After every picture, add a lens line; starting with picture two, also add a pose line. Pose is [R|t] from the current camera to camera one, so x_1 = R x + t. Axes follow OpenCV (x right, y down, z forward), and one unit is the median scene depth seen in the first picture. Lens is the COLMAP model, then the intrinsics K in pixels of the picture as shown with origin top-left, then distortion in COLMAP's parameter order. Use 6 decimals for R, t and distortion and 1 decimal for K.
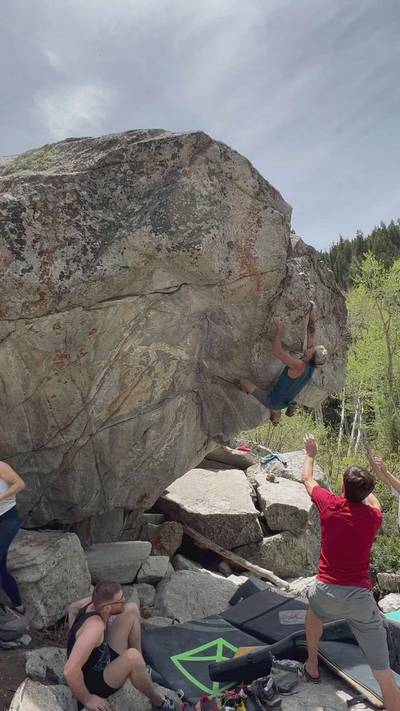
lens RADIAL K [[456.3, 0, 200.0], [0, 456.3, 355.5], [0, 0, 1]] dist [0.001497, 0.000809]
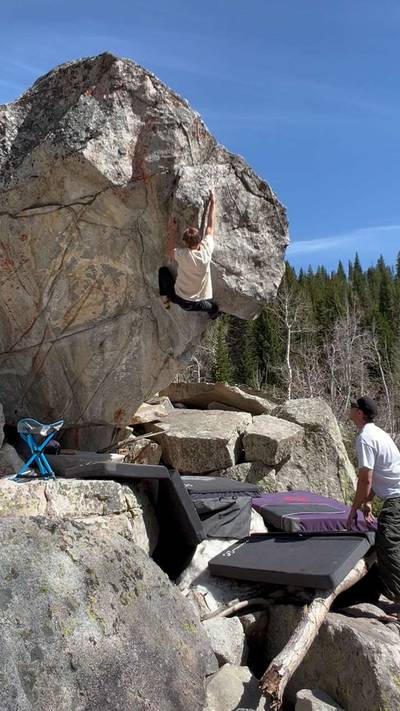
lens RADIAL K [[500.5, 0, 197.2], [0, 500.5, 355.2], [0, 0, 1]] dist [-0.001498, 0.000561]
pose [[0.952969, 0.026880, -0.301874, 0.598559], [-0.022500, 0.999585, 0.017979, 0.219785], [0.302232, -0.010342, 0.953178, -0.101826]]
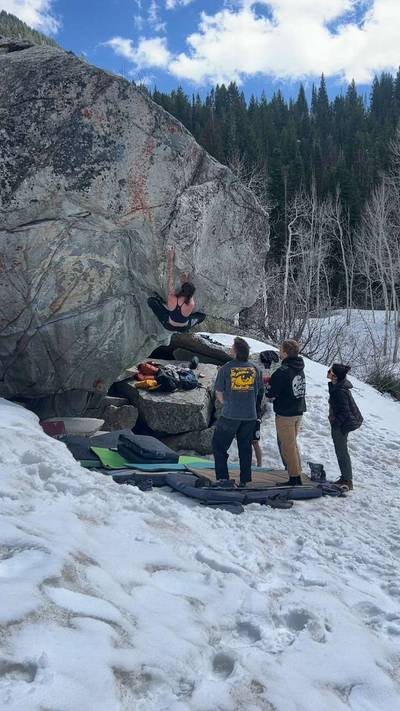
lens RADIAL K [[610.6, 0, 199.5], [0, 610.6, 356.6], [0, 0, 1]] dist [0.136866, -0.323167]
pose [[0.983595, 0.080595, -0.161383, 0.533047], [-0.037118, 0.965922, 0.256160, -0.216055], [0.176528, -0.245968, 0.953068, -0.559362]]
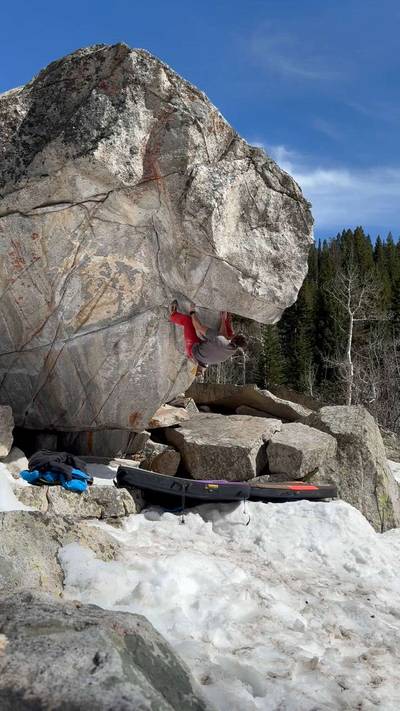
lens RADIAL K [[603.1, 0, 197.8], [0, 603.1, 359.2], [0, 0, 1]] dist [0.175337, -0.386656]
pose [[0.924870, 0.054082, -0.376417, 0.745071], [-0.038594, 0.998074, 0.048573, 0.165997], [0.378319, -0.030396, 0.925176, -0.276059]]
